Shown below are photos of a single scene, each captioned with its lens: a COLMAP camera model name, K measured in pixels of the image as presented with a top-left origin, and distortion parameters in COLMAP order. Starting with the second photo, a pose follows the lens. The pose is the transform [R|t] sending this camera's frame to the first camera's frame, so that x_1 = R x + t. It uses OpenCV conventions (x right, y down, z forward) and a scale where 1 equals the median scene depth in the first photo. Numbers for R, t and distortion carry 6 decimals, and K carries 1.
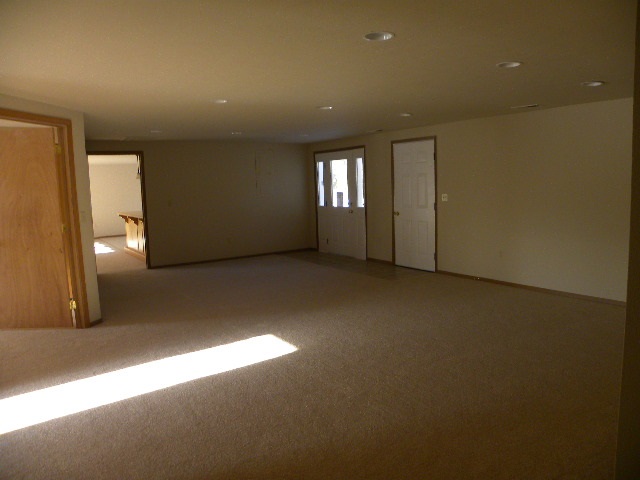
lens RADIAL K [[483.0, 0, 324.6], [0, 483.0, 241.1], [0, 0, 1]] dist [-0.146857, 0.076729]
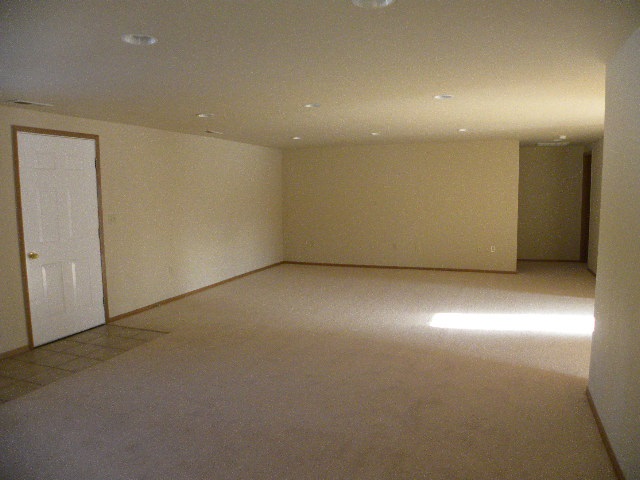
lens RADIAL K [[483.0, 0, 324.6], [0, 483.0, 241.1], [0, 0, 1]] dist [-0.146857, 0.076729]
pose [[-0.565172, -0.062500, 0.822602, -0.534589], [0.115874, 0.981227, 0.154164, -0.128606], [-0.816795, 0.182448, -0.547320, 1.099868]]
